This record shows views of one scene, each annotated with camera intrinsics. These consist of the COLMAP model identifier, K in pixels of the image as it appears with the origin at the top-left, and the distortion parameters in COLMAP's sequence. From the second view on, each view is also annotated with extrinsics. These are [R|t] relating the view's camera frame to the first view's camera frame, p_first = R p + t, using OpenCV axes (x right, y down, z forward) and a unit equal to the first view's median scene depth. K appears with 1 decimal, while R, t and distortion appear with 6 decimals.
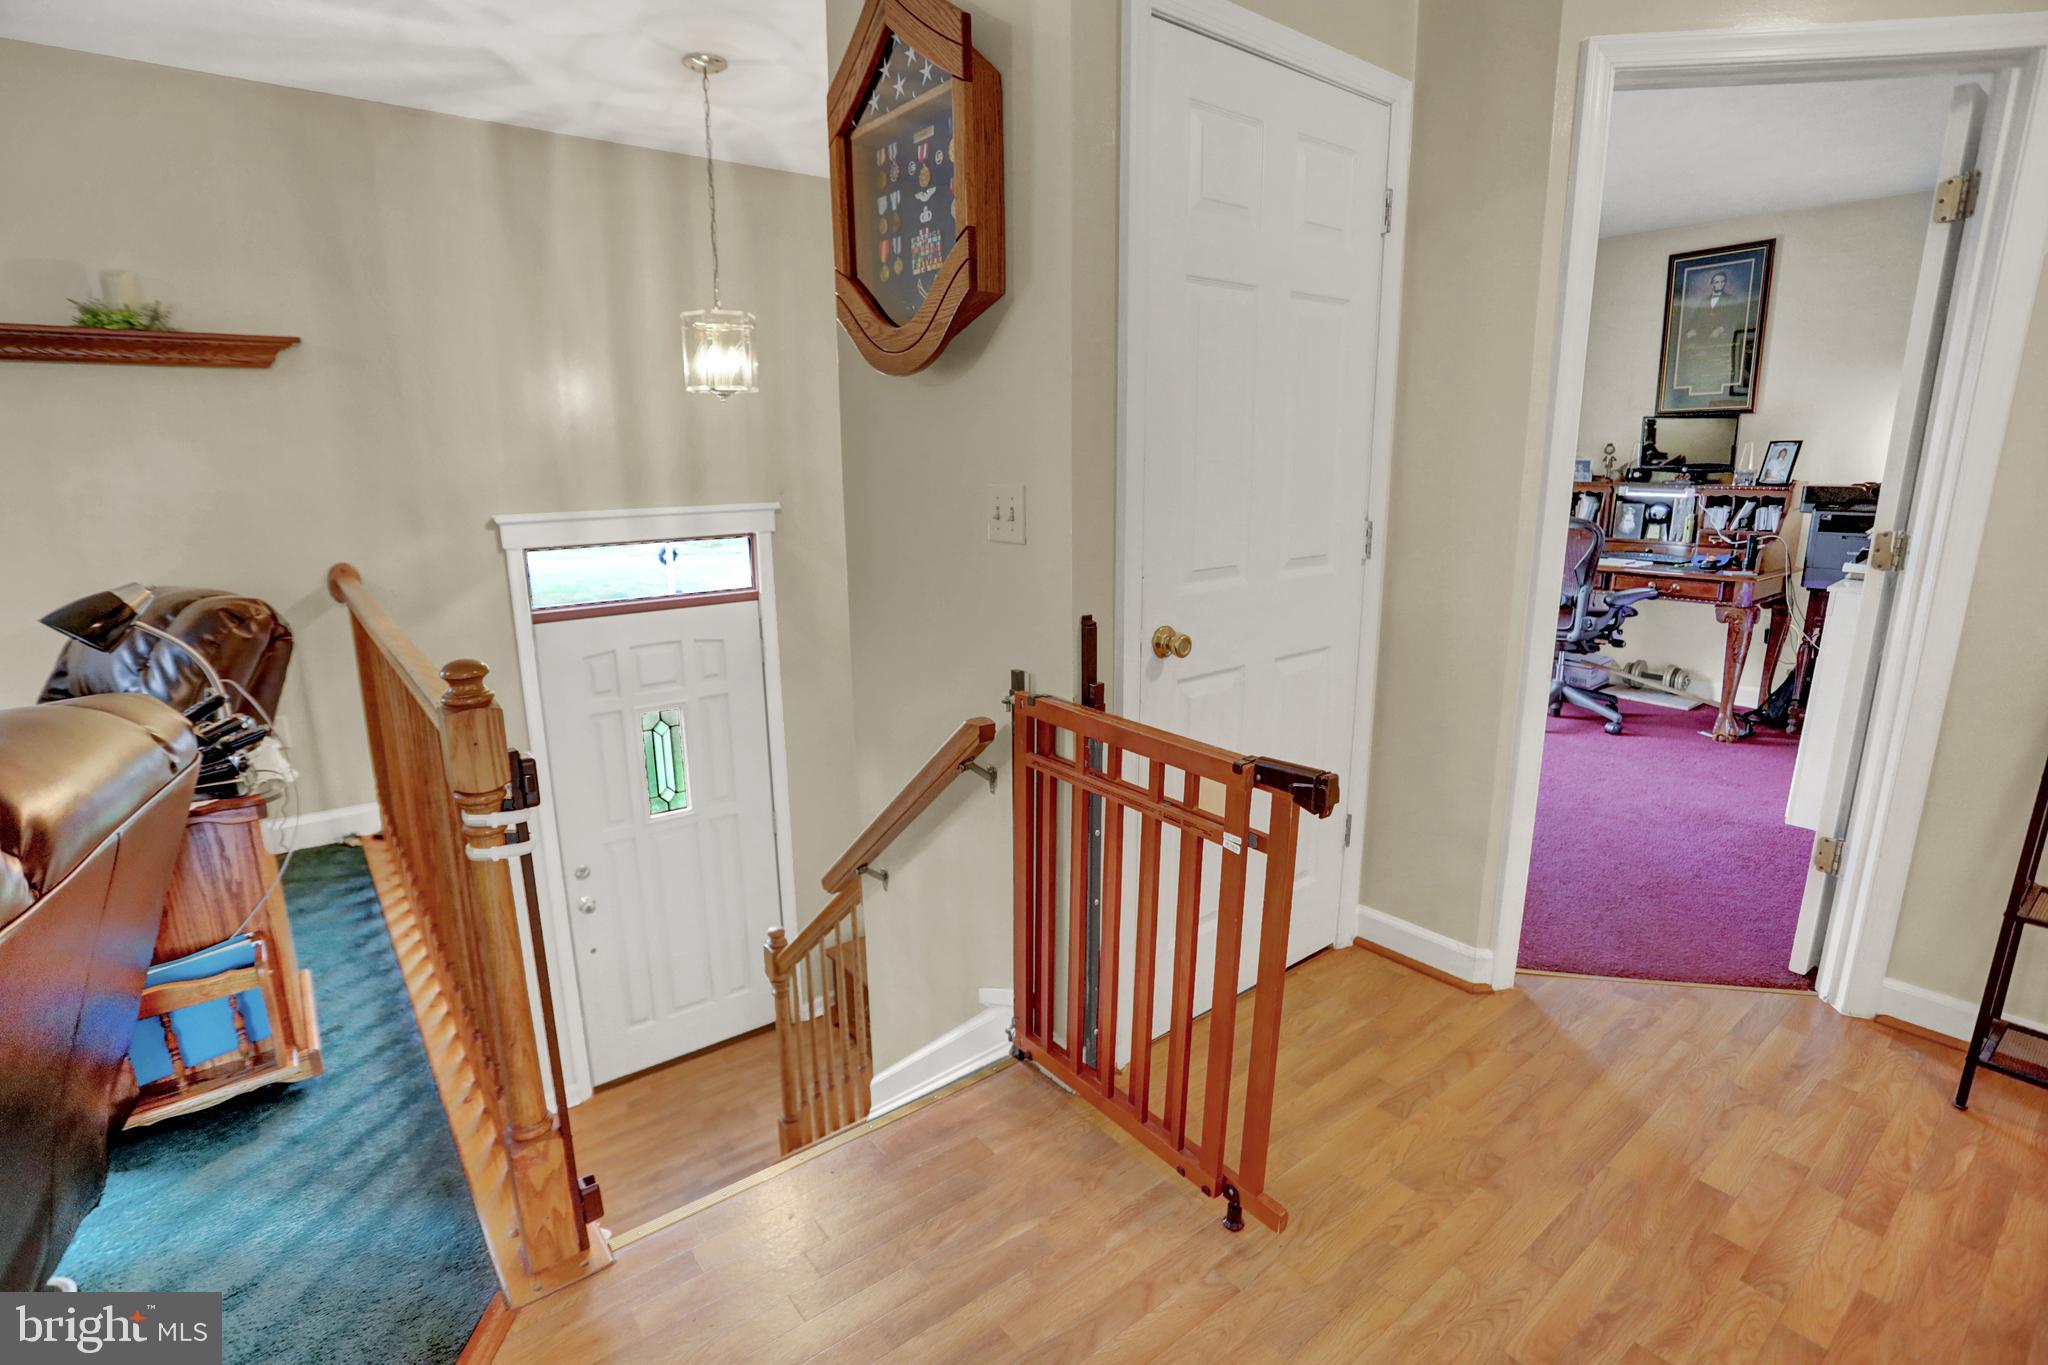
lens RADIAL K [[992.2, 0, 1024.0], [0, 992.2, 682.5], [0, 0, 1]] dist [-0.055114, 0.021194]
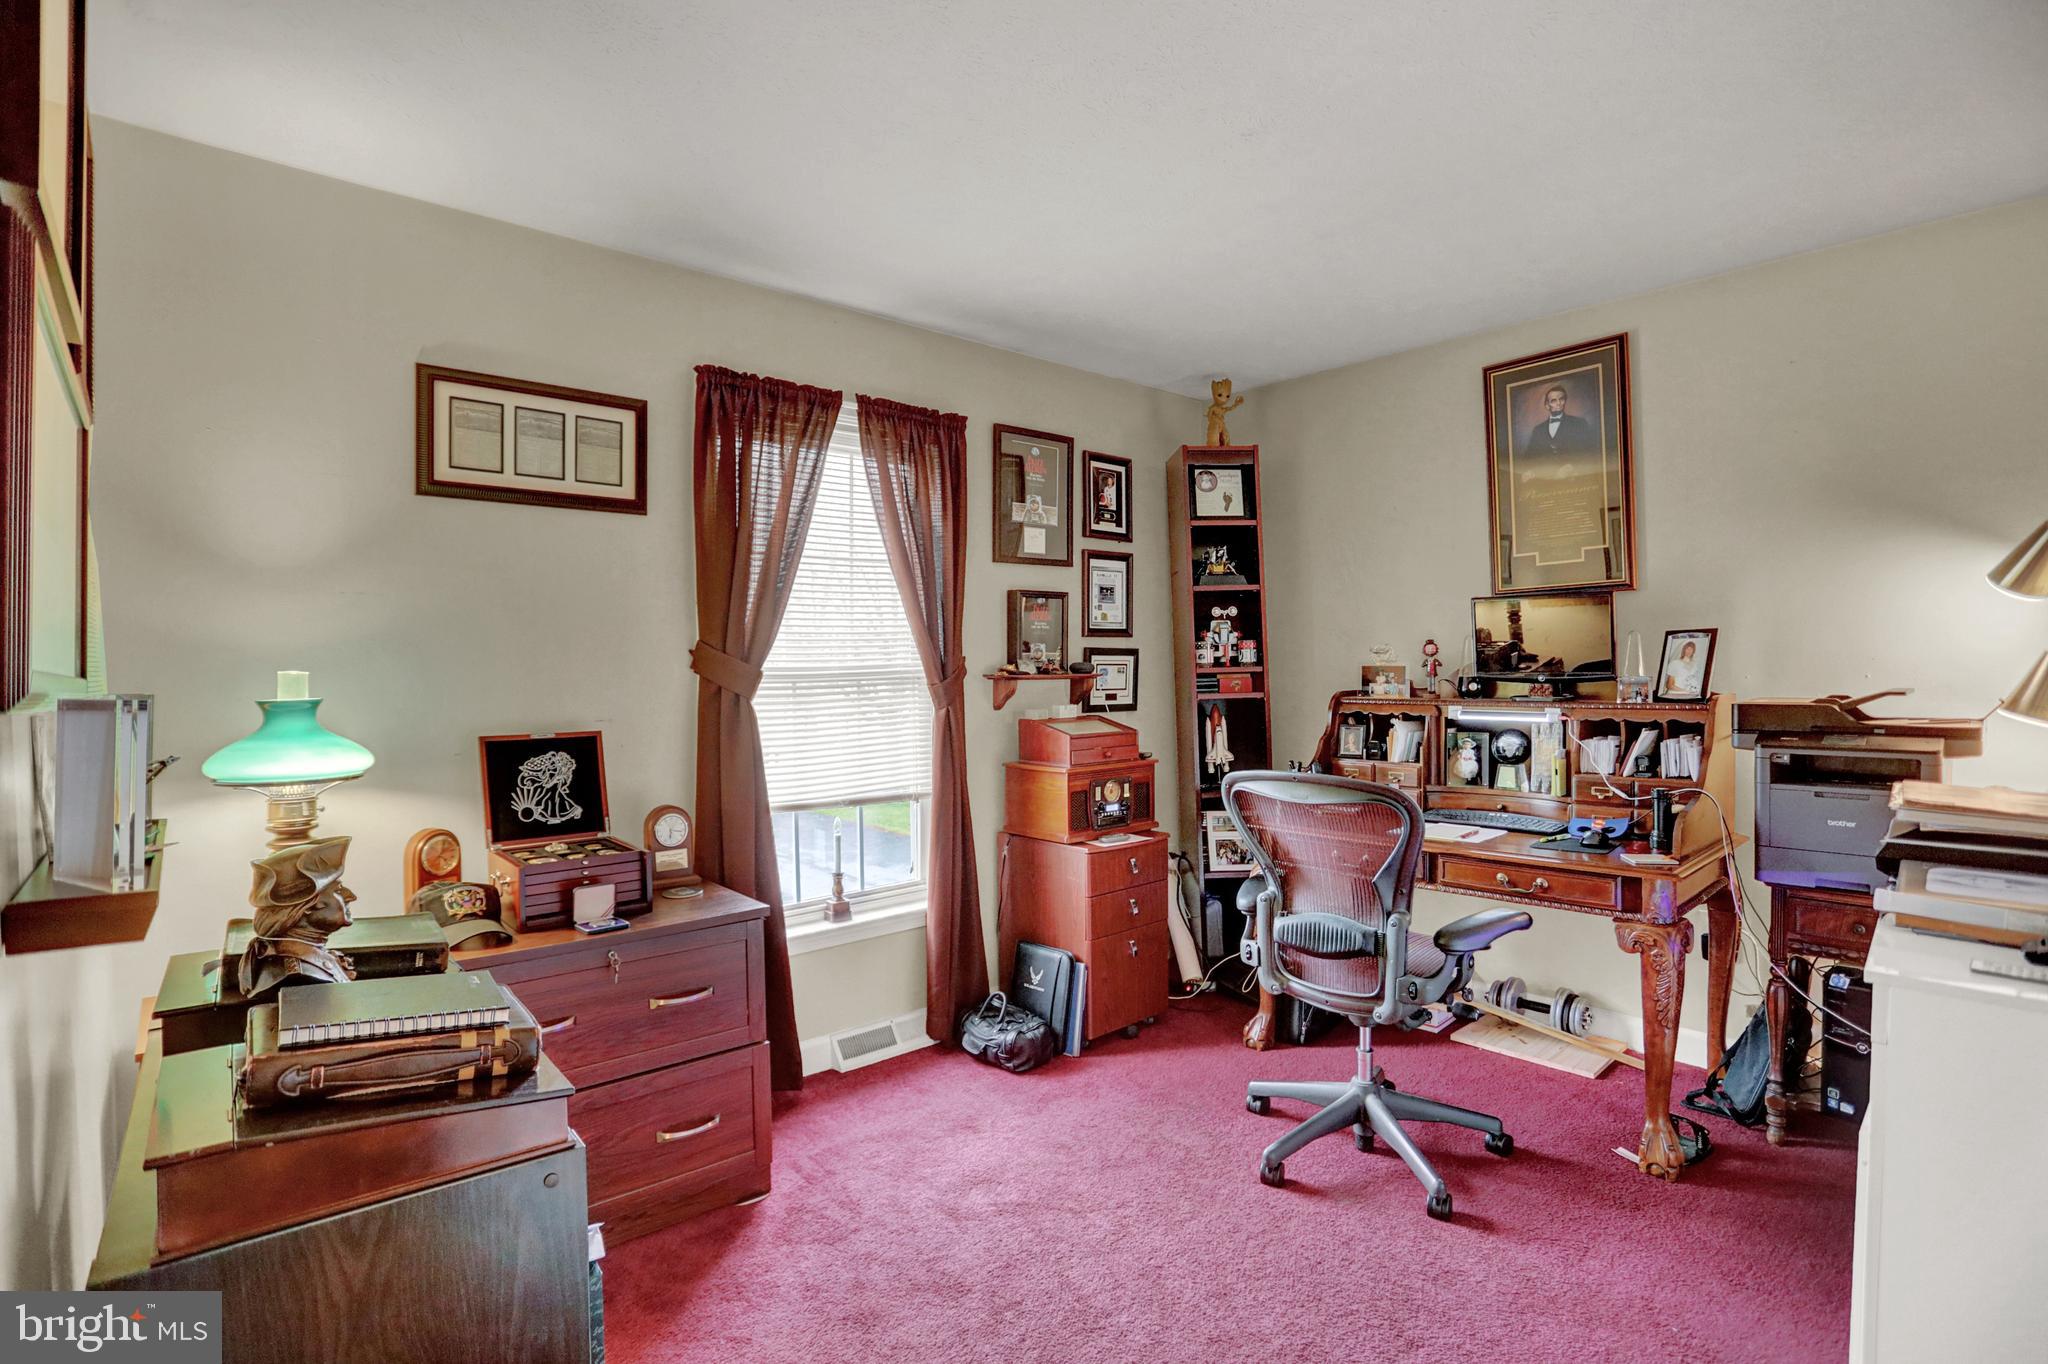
lens RADIAL K [[992.2, 0, 1024.0], [0, 992.2, 682.0], [0, 0, 1]] dist [-0.055114, 0.021194]
pose [[0.997975, -0.007083, 0.063216, 0.320257], [0.020125, 0.977893, -0.208134, -0.096046], [-0.060344, 0.208984, 0.976055, 0.419996]]
